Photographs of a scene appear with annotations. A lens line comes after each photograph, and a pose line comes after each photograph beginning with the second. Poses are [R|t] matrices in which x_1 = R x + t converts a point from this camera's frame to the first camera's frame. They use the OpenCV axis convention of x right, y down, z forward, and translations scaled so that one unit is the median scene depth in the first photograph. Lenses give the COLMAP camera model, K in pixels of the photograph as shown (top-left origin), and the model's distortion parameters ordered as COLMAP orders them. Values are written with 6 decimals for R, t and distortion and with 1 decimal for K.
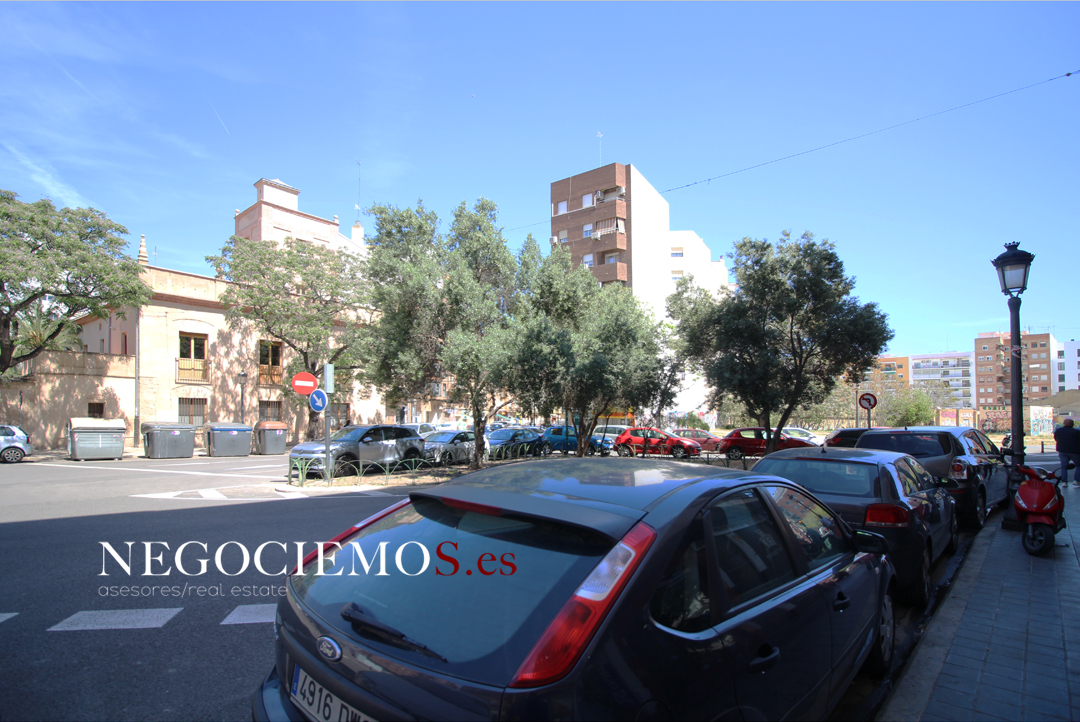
lens RADIAL K [[517.3, 0, 409.7], [0, 517.3, 375.2], [0, 0, 1]] dist [-0.002807, 0.000239]
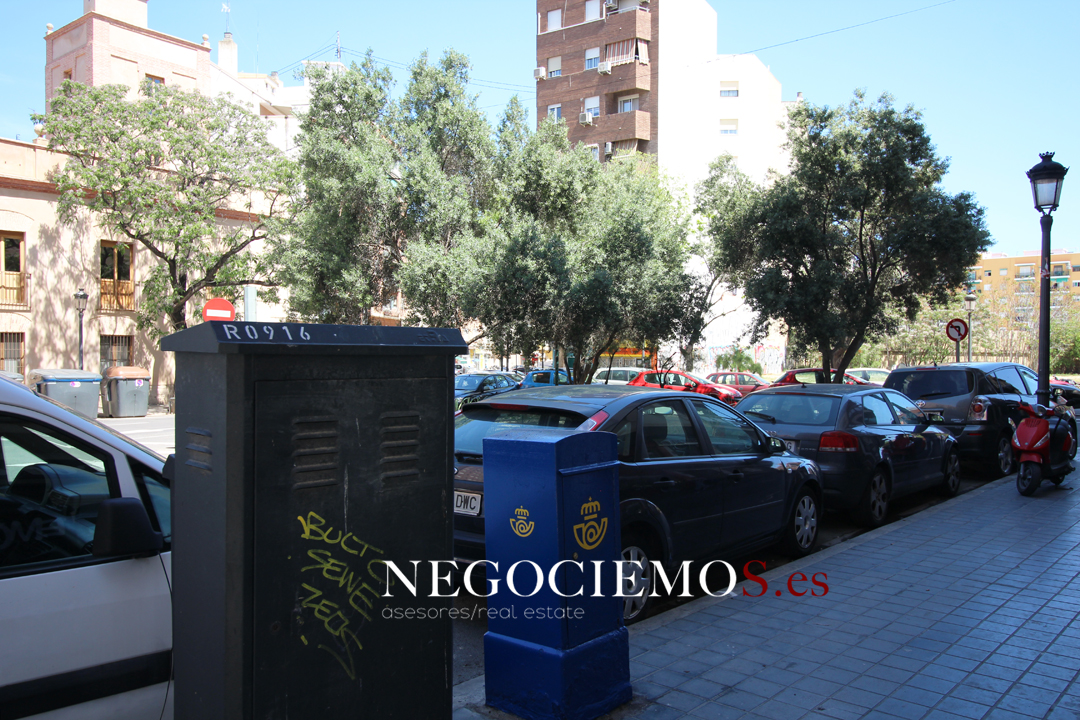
lens RADIAL K [[895.9, 0, 540.0], [0, 895.9, 360.0], [0, 0, 1]] dist [0.006756, 0.002338]
pose [[0.961903, -0.010684, 0.273182, -0.067169], [-0.012257, 0.996546, 0.082130, -0.016963], [-0.273116, -0.082349, 0.958450, -0.209097]]
